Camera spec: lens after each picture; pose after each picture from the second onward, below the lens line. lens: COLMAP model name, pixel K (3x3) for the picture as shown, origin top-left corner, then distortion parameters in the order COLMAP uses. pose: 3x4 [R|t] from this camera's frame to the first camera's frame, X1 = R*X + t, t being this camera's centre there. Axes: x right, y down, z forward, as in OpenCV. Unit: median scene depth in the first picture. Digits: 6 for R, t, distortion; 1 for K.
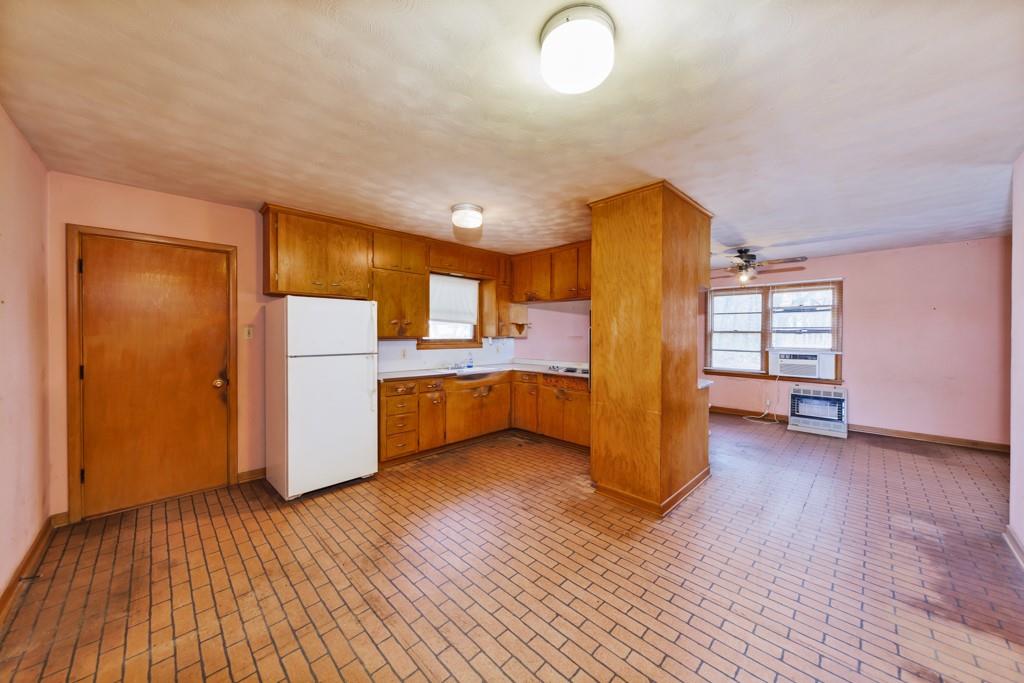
lens RADIAL K [[356.8, 0, 510.1], [0, 356.8, 339.7], [0, 0, 1]] dist [0.001612, 0.000105]
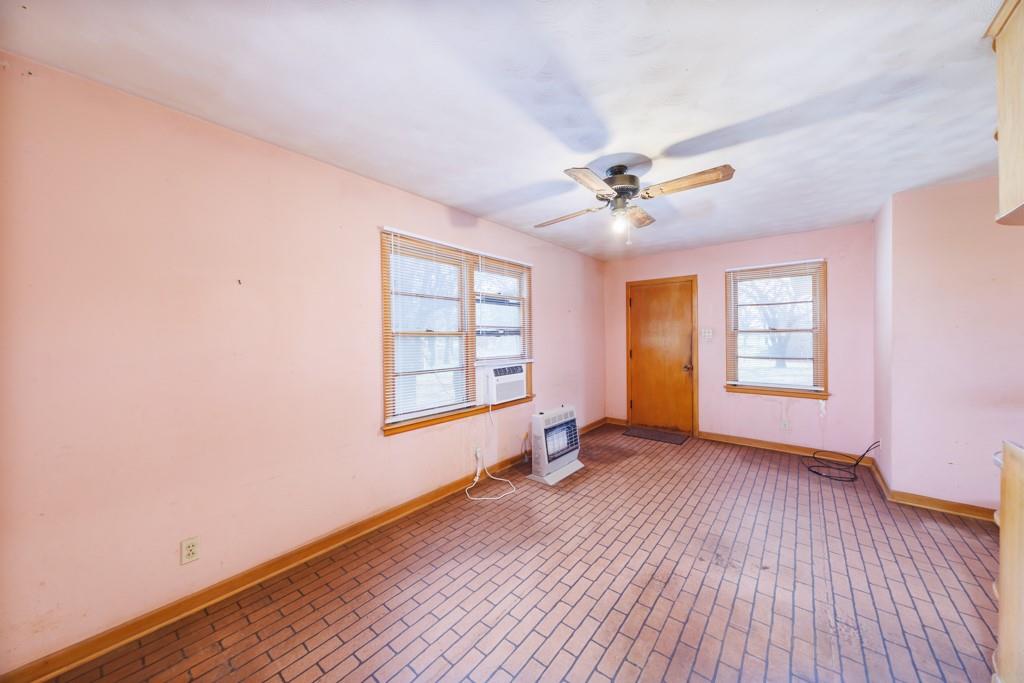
lens RADIAL K [[346.2, 0, 510.5], [0, 346.2, 338.0], [0, 0, 1]] dist [-0.001054, -0.000017]
pose [[-0.083482, -0.010382, 0.996455, 0.056642], [0.030871, 0.999439, 0.012999, -0.007513], [-0.996031, 0.031847, -0.083115, 0.371340]]
